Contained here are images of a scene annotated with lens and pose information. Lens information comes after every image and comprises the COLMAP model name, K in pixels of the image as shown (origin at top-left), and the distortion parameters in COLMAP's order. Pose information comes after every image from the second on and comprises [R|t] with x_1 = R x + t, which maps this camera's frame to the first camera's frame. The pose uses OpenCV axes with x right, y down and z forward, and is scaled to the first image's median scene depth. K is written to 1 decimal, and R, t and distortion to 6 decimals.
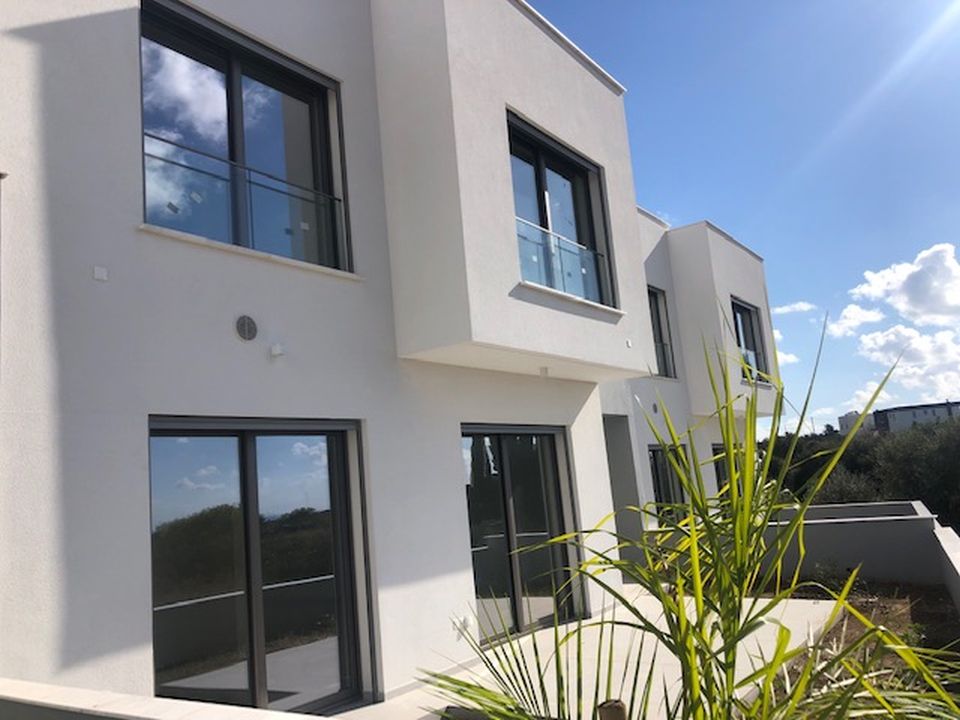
lens RADIAL K [[786.5, 0, 480.0], [0, 786.5, 360.0], [0, 0, 1]] dist [0.040672, -0.011950]
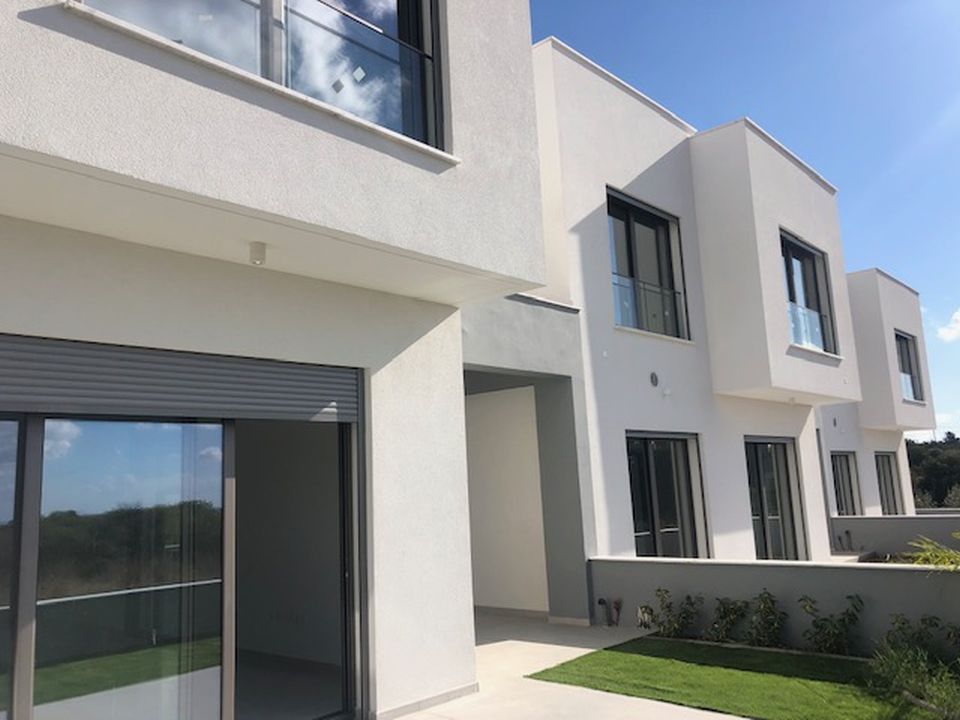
lens RADIAL K [[786.5, 0, 480.0], [0, 786.5, 360.0], [0, 0, 1]] dist [0.040672, -0.011950]
pose [[0.993447, 0.020238, -0.112486, -0.317601], [-0.019356, 0.999773, 0.008925, -0.060428], [0.112641, -0.006690, 0.993613, -0.500630]]
